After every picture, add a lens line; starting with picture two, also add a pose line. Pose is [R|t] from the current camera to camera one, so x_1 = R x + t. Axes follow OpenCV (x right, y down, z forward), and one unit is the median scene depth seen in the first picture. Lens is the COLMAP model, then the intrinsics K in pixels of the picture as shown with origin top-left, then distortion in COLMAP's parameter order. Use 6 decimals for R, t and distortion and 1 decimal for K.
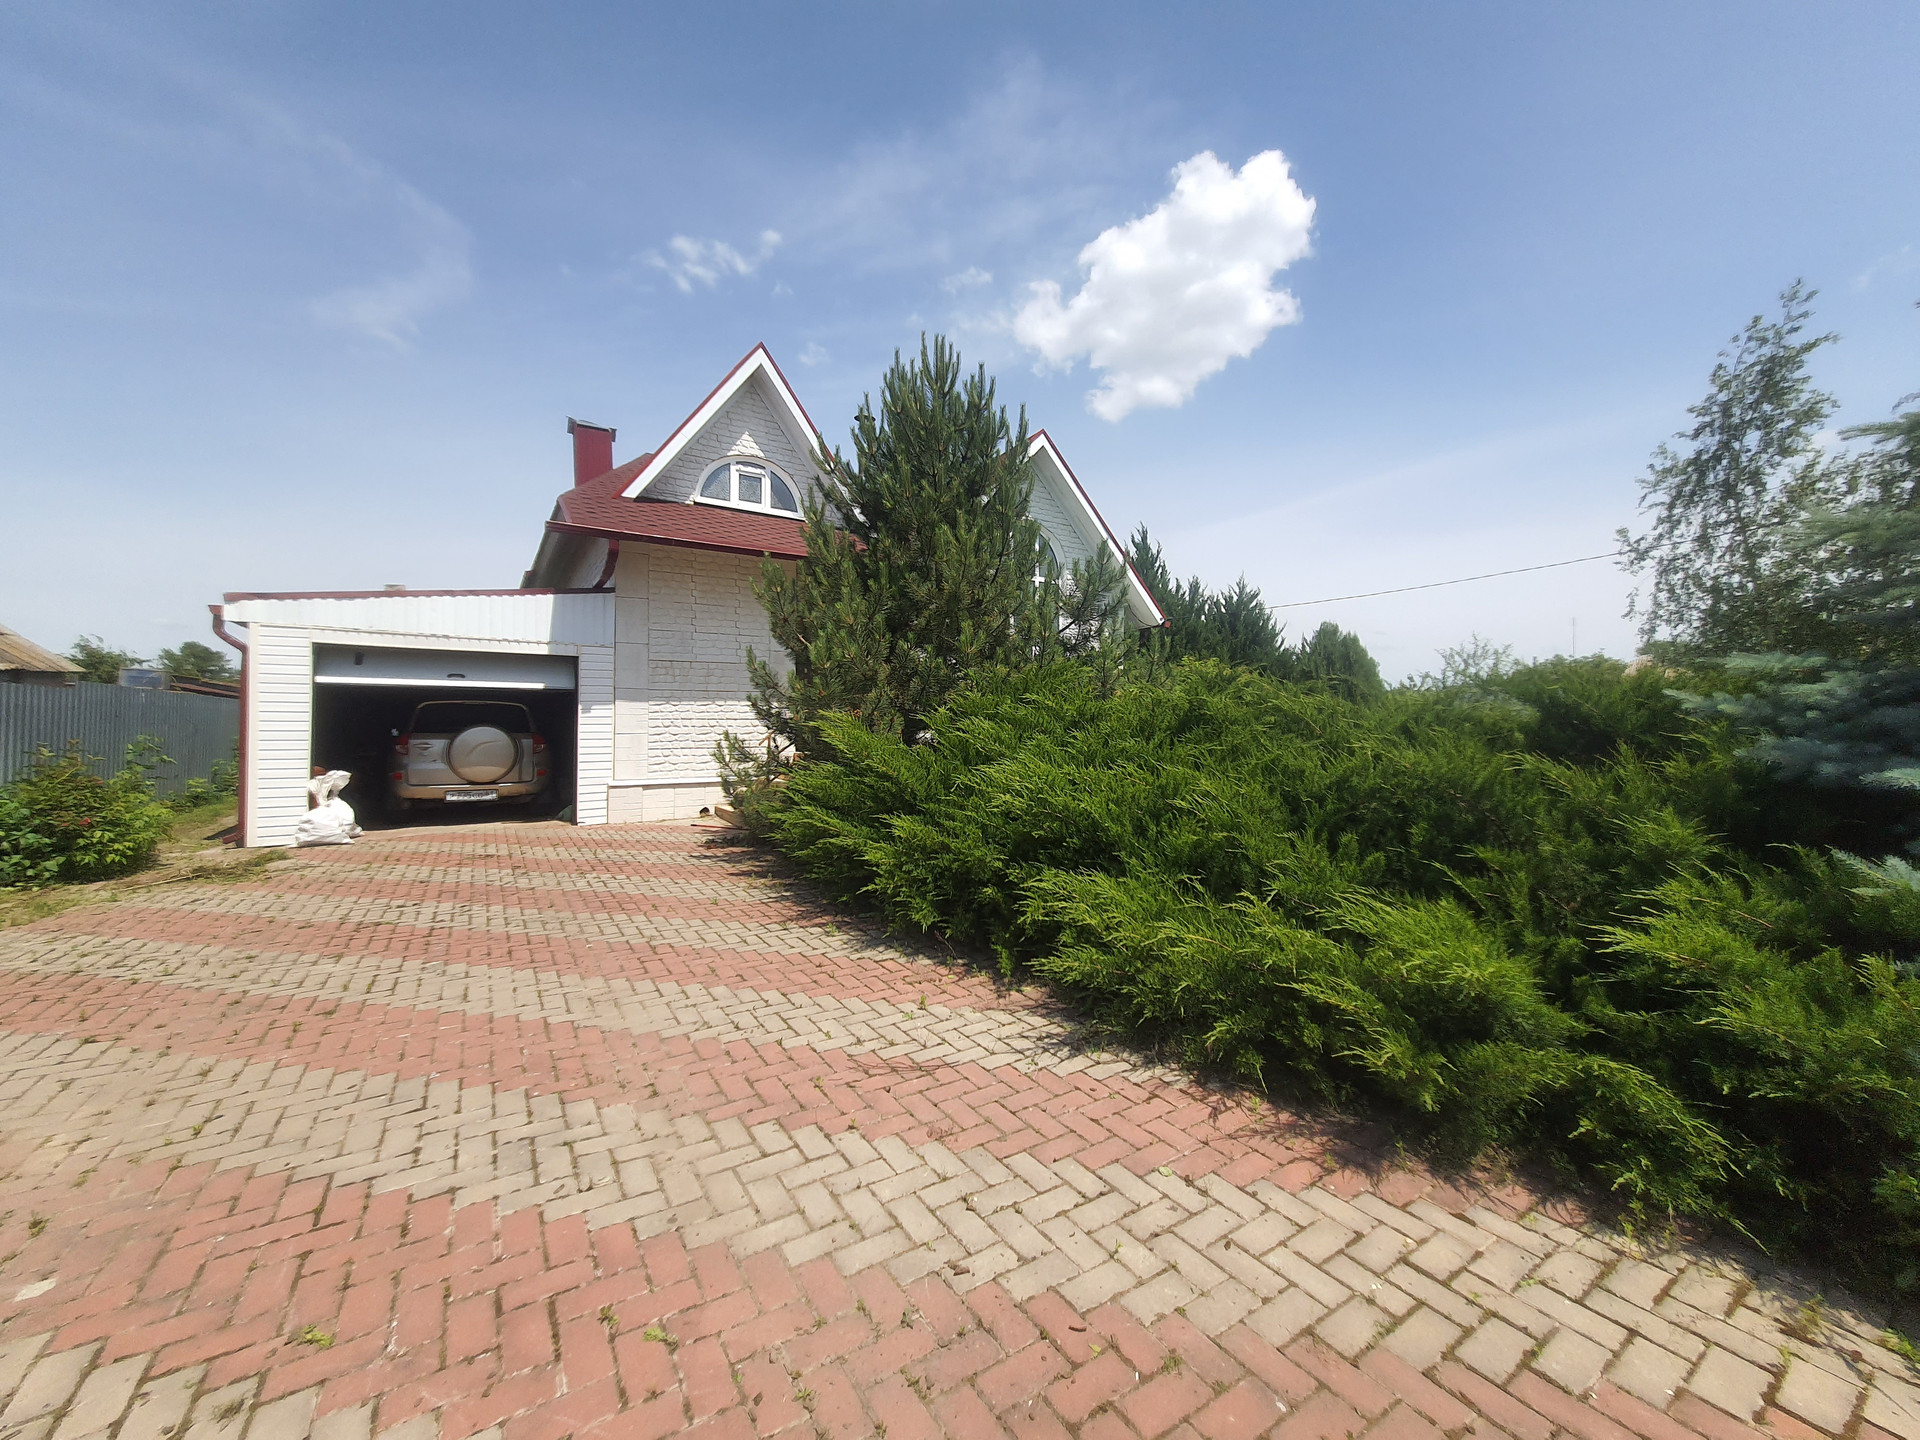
lens RADIAL K [[746.4, 0, 958.8], [0, 746.4, 702.8], [0, 0, 1]] dist [-0.002232, 0.000178]
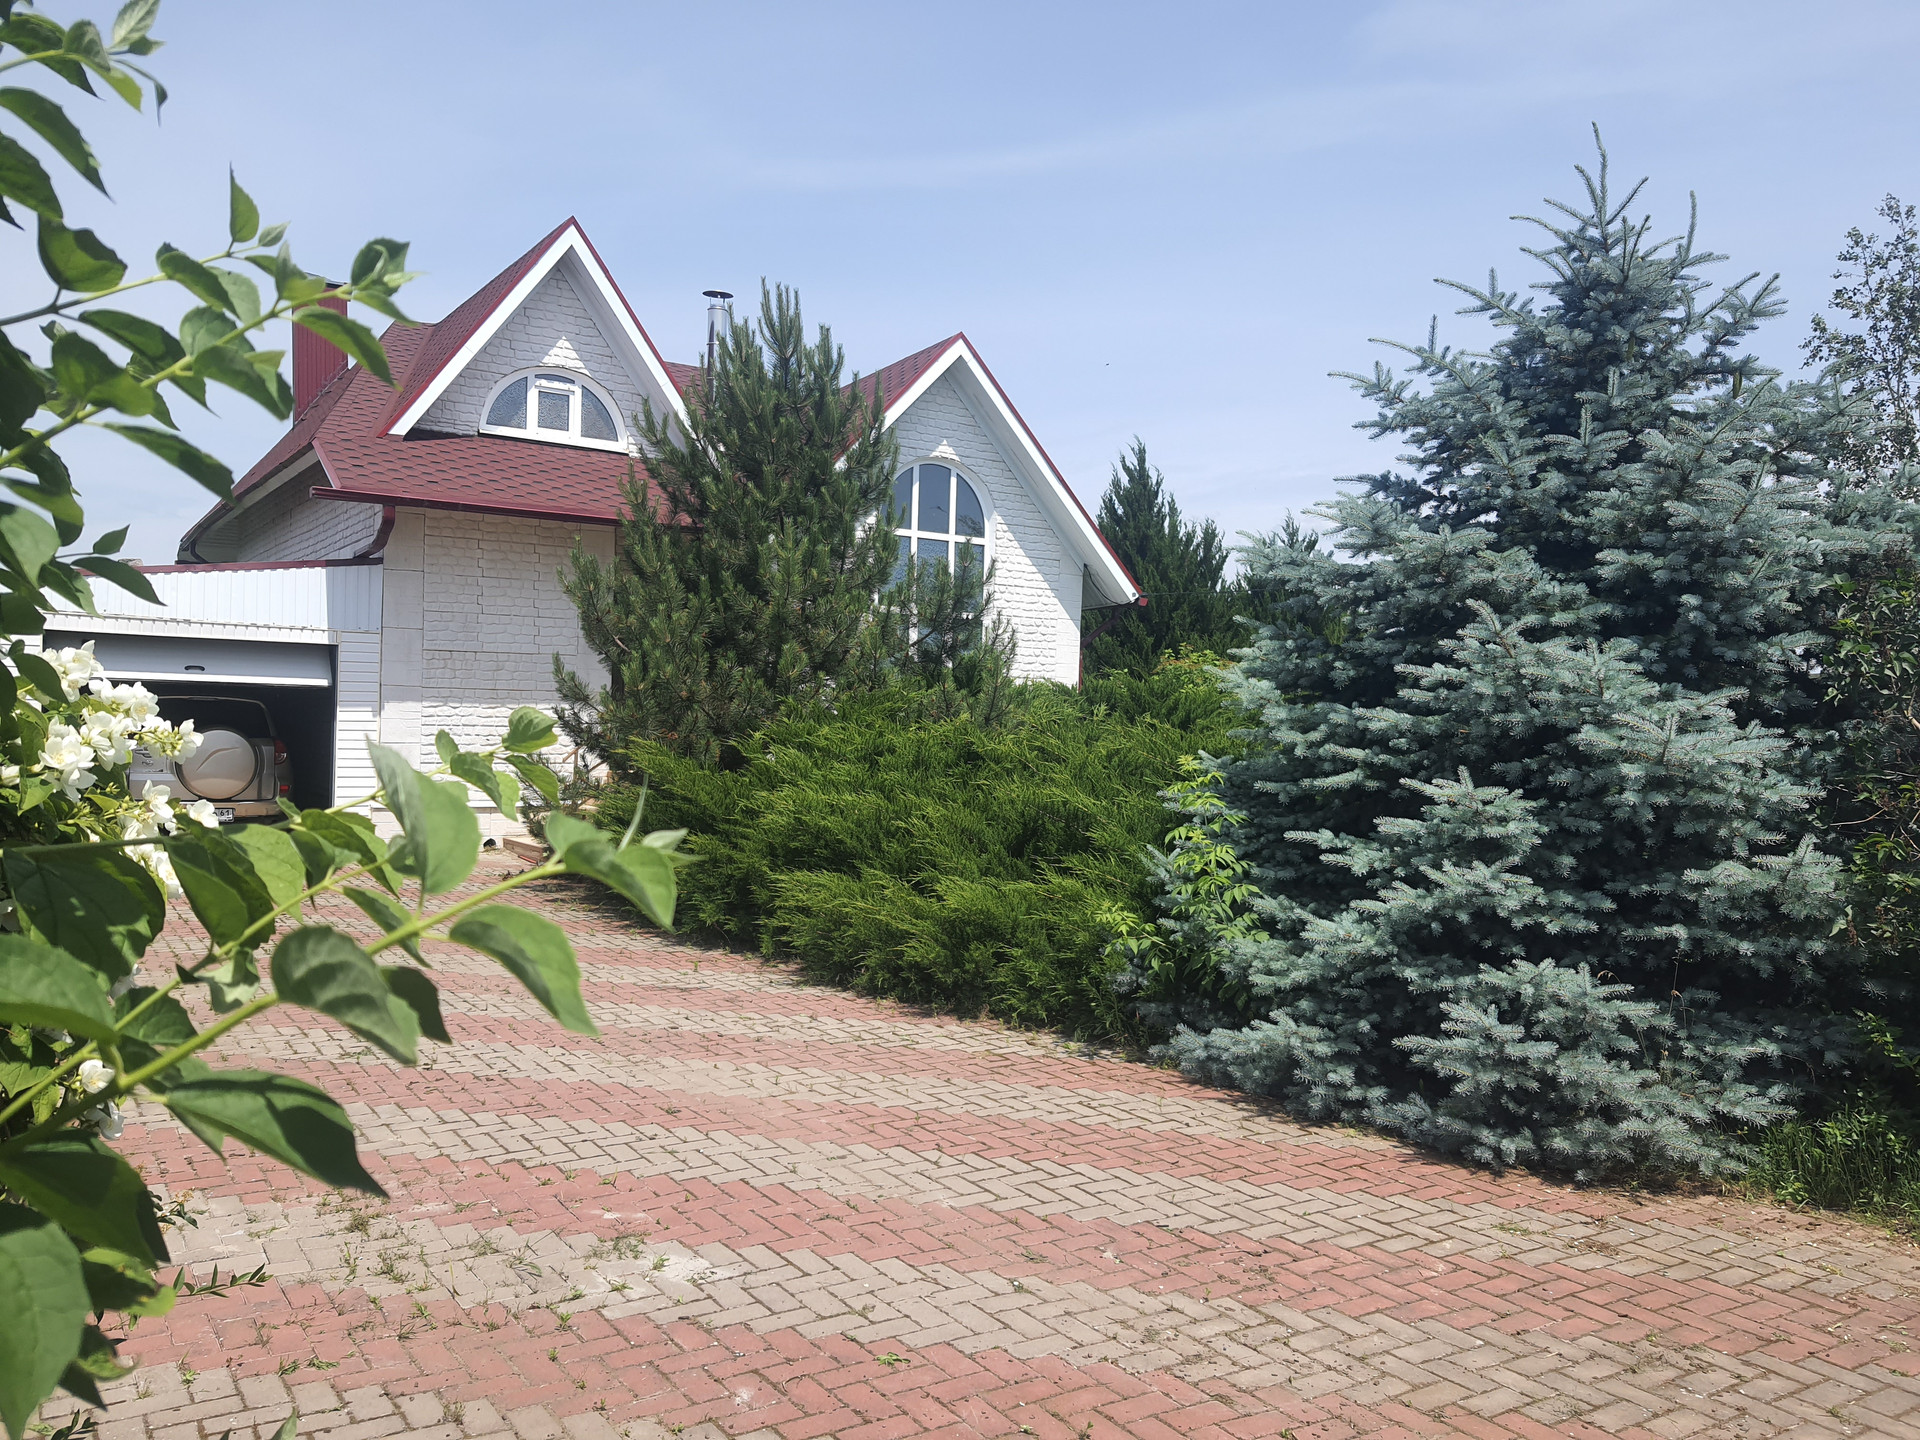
lens RADIAL K [[1452.7, 0, 961.8], [0, 1452.7, 725.8], [0, 0, 1]] dist [-0.027456, -0.002502]
pose [[0.999445, 0.025569, 0.021341, 0.137671], [-0.026282, 0.999082, 0.033839, -0.050008], [-0.020456, -0.034381, 0.999199, -0.613786]]
